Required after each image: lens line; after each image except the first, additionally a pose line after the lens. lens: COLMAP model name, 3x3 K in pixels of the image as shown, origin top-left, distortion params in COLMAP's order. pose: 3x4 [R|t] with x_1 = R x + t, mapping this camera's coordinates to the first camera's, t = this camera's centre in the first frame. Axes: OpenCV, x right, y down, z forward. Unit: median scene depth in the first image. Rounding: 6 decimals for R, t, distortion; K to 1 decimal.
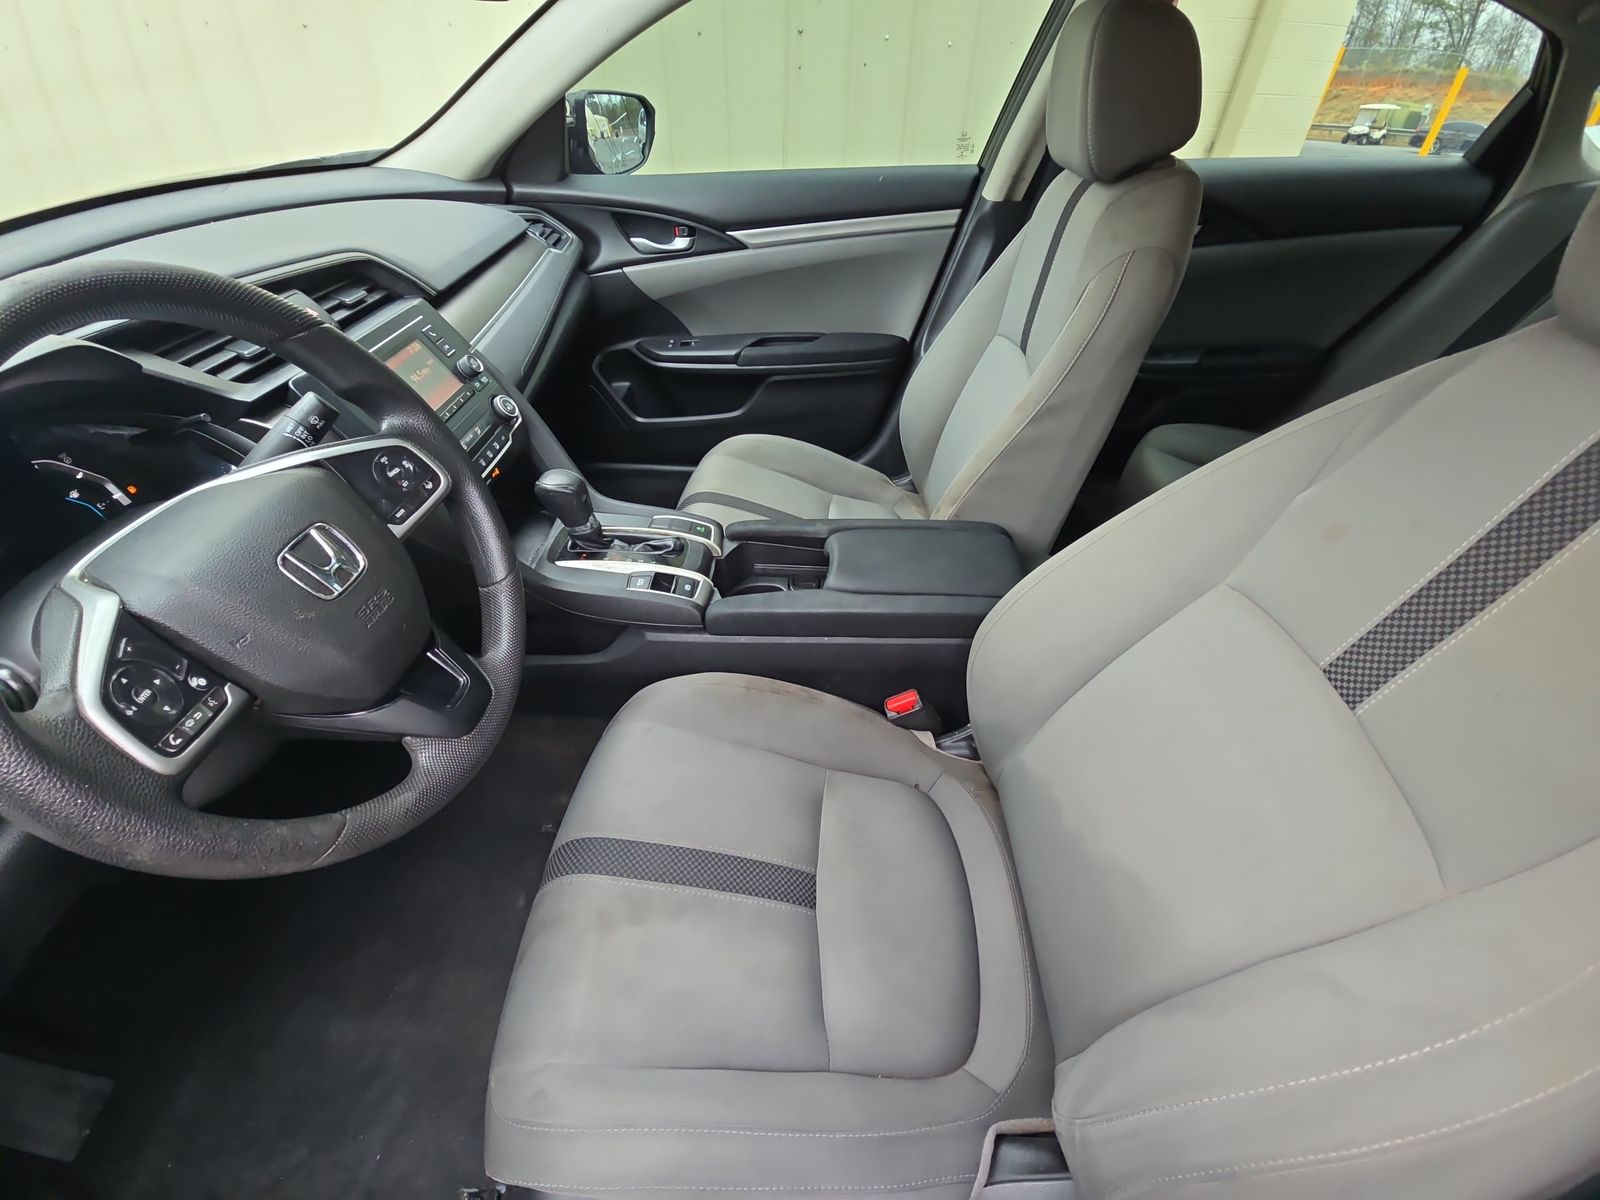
lens RADIAL K [[651.2, 0, 800.0], [0, 651.2, 600.0], [0, 0, 1]] dist [0.000831, -0.000183]
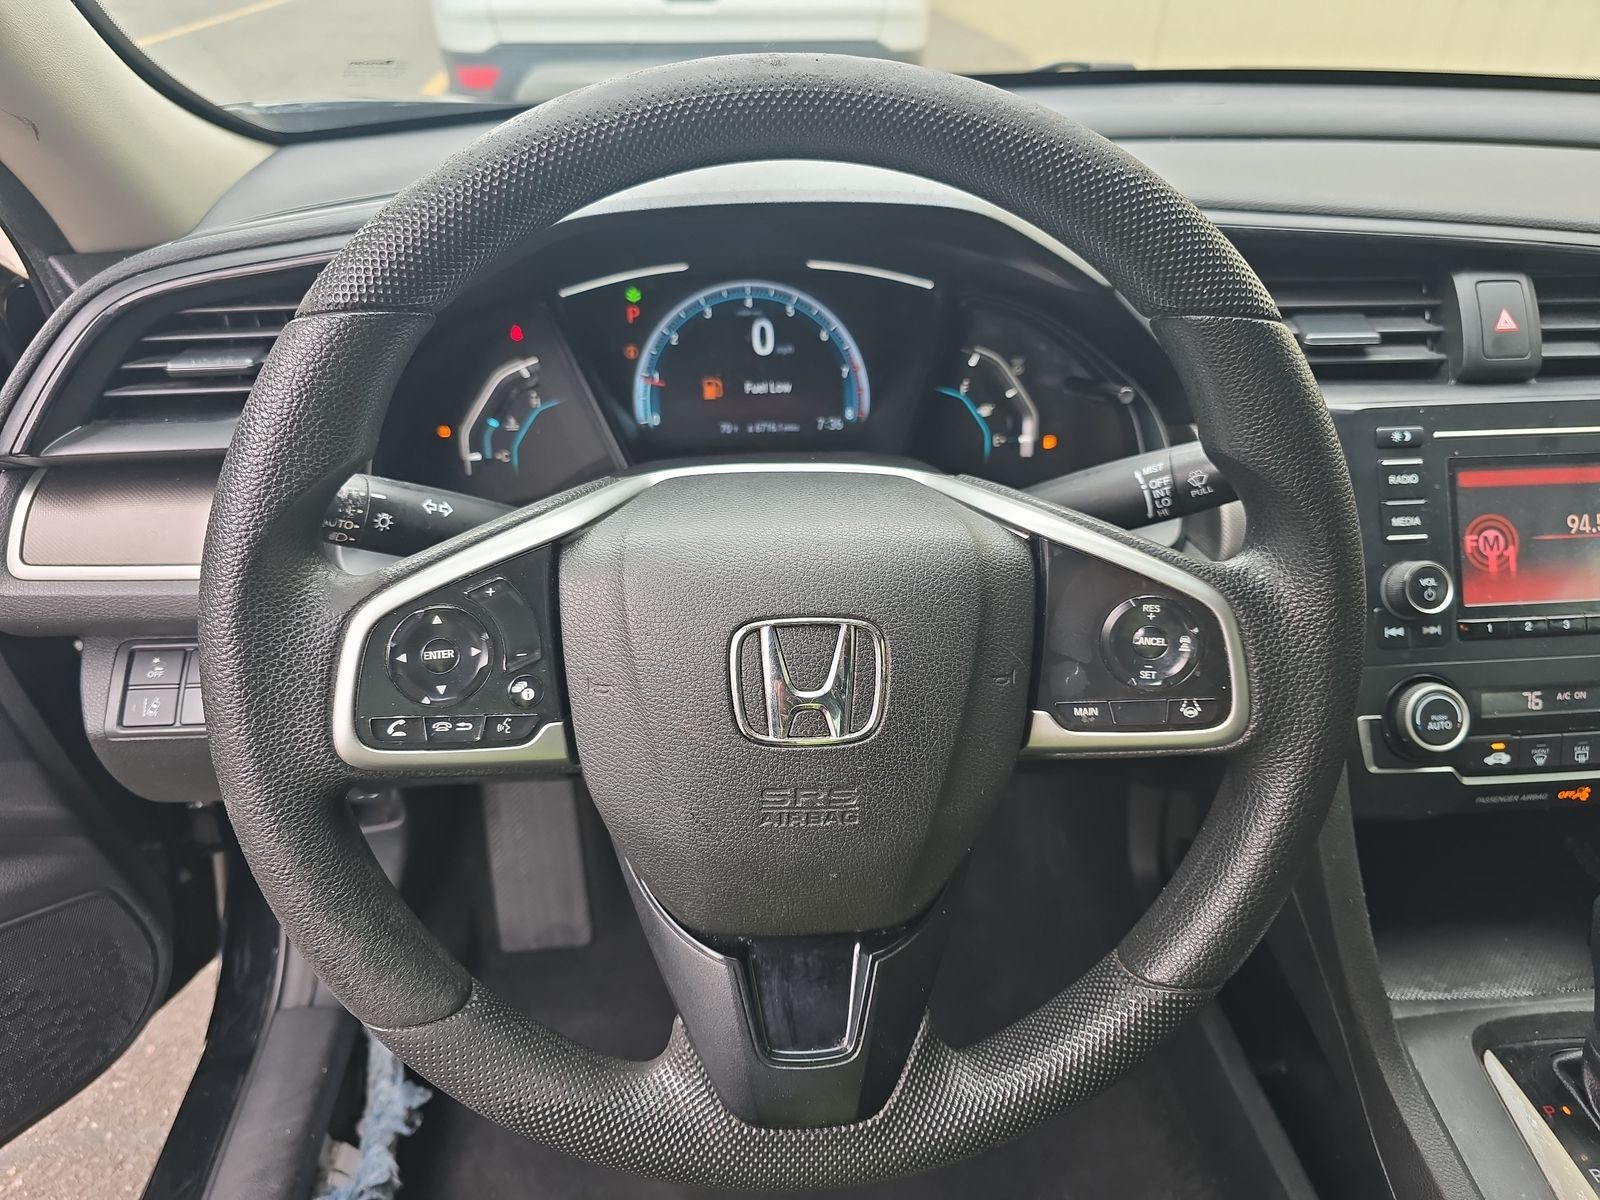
lens RADIAL K [[1089.0, 0, 800.0], [0, 1089.0, 600.0], [0, 0, 1]] dist [0.003116, -0.000213]
pose [[0.123774, 0.521318, -0.844338, -0.055185], [-0.646980, 0.687556, 0.329673, -0.316423], [0.752394, 0.505465, 0.422384, 0.523705]]
